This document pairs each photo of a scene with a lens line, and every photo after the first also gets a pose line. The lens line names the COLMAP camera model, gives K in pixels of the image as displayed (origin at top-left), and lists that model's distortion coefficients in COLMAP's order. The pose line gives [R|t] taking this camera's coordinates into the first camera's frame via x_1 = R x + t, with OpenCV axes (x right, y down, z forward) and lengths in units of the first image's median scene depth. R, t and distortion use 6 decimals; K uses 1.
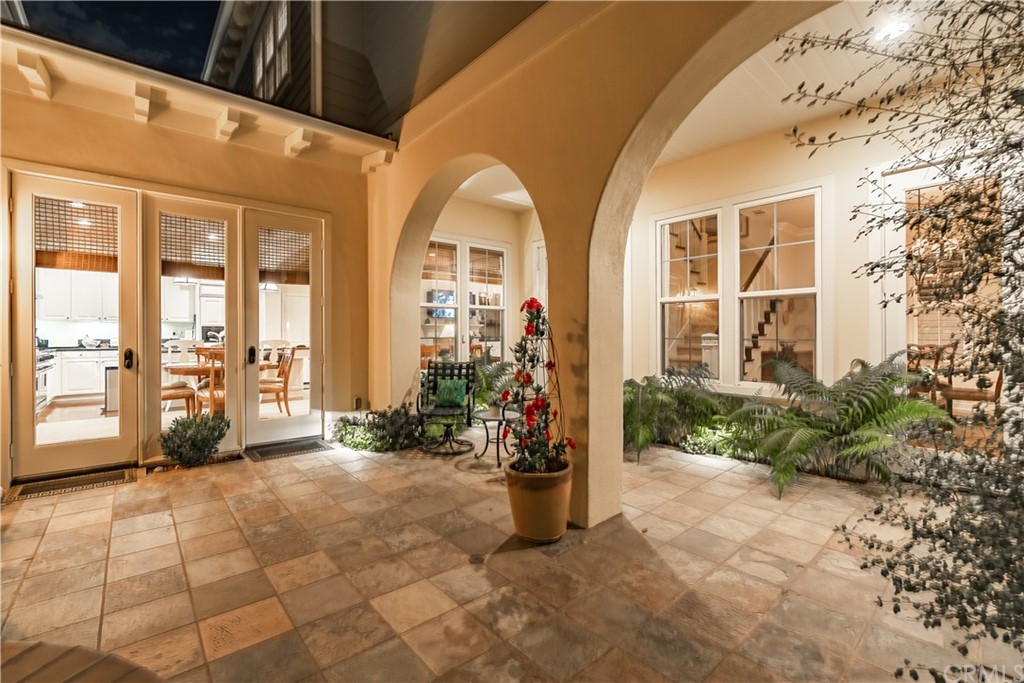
lens RADIAL K [[439.2, 0, 506.6], [0, 439.2, 337.2], [0, 0, 1]] dist [-0.008067, 0.002182]
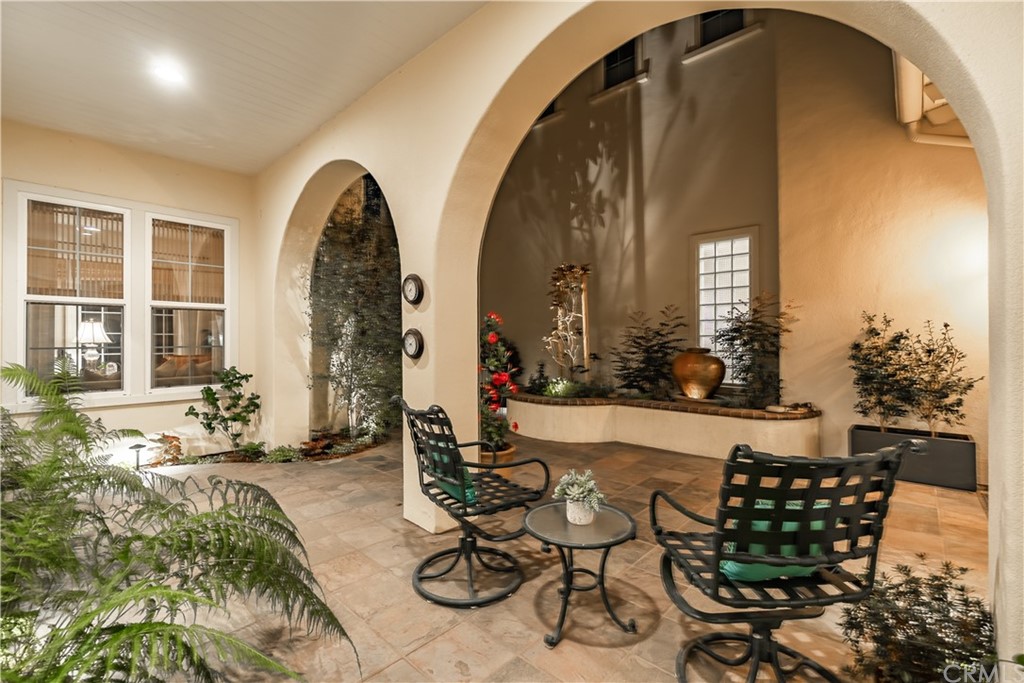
lens RADIAL K [[439.2, 0, 502.2], [0, 439.2, 337.9], [0, 0, 1]] dist [-0.008067, 0.002182]
pose [[-0.994419, 0.004247, -0.105420, 0.117572], [0.004372, 0.999990, -0.000953, -0.009531], [0.105415, -0.001409, -0.994427, 1.658824]]
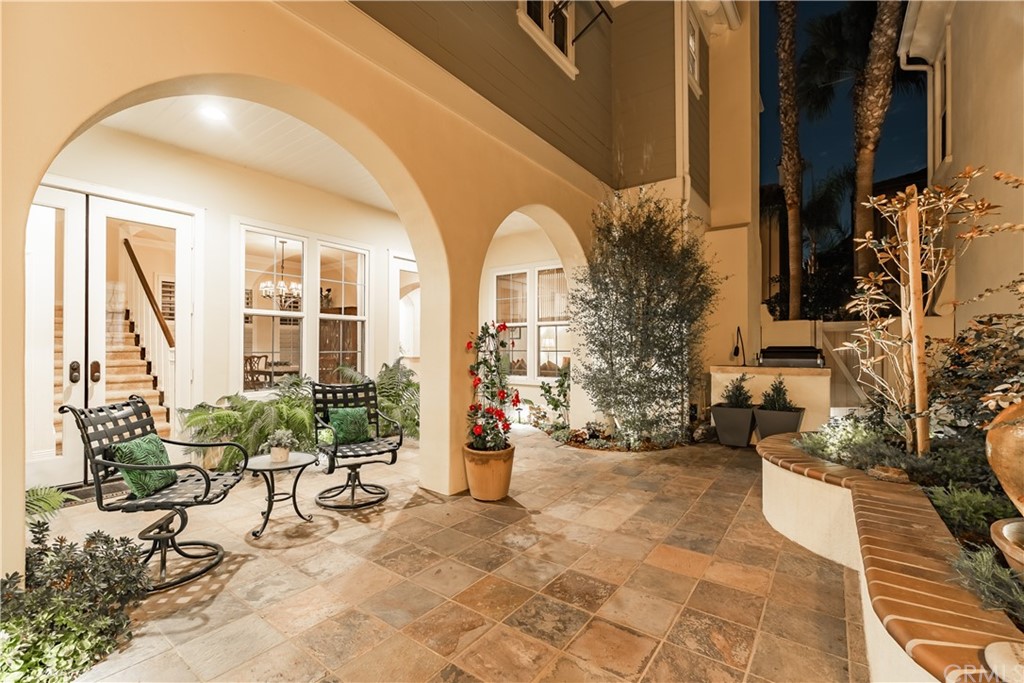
lens RADIAL K [[439.2, 0, 505.4], [0, 439.2, 351.0], [0, 0, 1]] dist [-0.008067, 0.002182]
pose [[-0.216771, -0.005890, 0.976205, -0.915614], [0.006688, 0.999949, 0.007519, -0.003453], [-0.976200, 0.008158, -0.216721, 0.917766]]
